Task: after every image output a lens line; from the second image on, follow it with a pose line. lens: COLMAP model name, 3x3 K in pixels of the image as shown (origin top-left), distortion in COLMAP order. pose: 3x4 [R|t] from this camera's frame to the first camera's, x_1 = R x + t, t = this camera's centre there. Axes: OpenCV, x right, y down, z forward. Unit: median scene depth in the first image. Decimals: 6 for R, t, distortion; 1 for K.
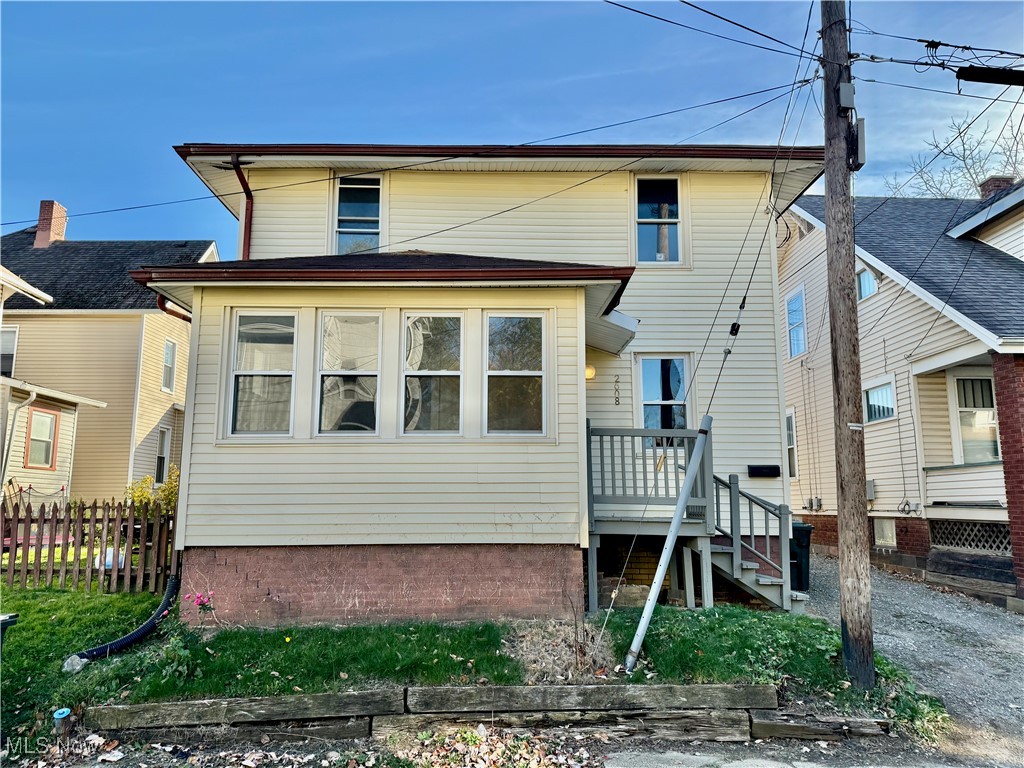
lens RADIAL K [[704.4, 0, 512.0], [0, 704.4, 384.0], [0, 0, 1]] dist [0.085891, -0.089831]
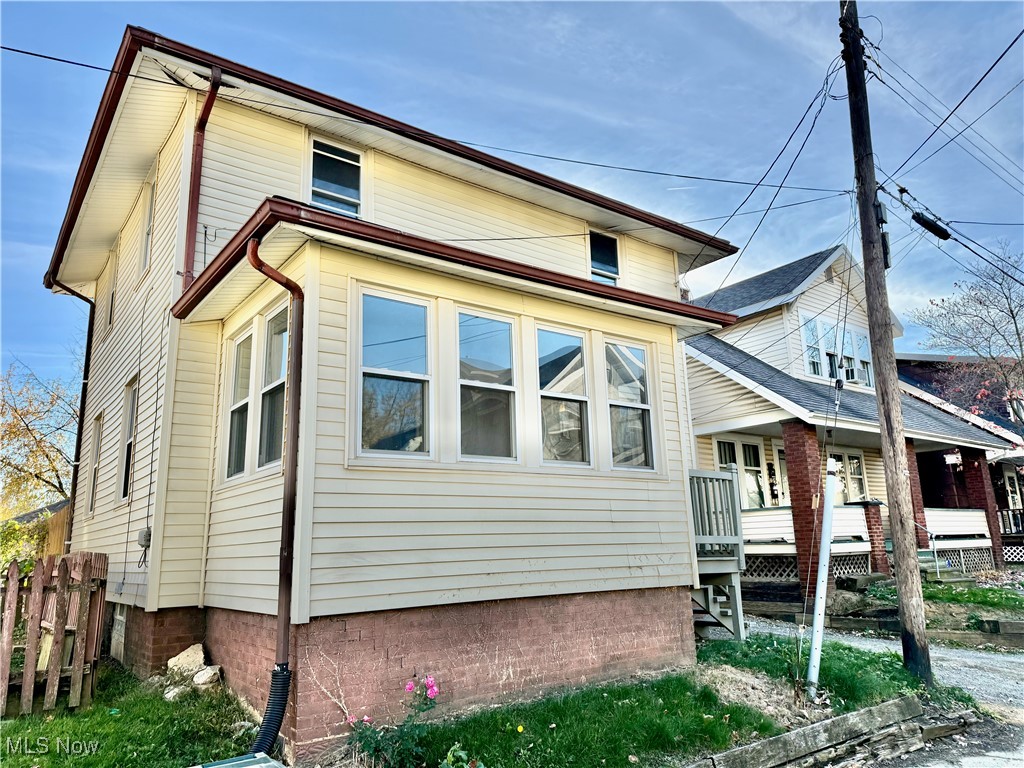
lens RADIAL K [[711.4, 0, 511.6], [0, 711.4, 380.0], [0, 0, 1]] dist [0.058668, -0.072528]
pose [[0.809732, 0.111809, 0.576049, -0.693048], [-0.066642, 0.992850, -0.099031, 0.058474], [-0.583003, 0.041800, 0.811394, 0.322841]]
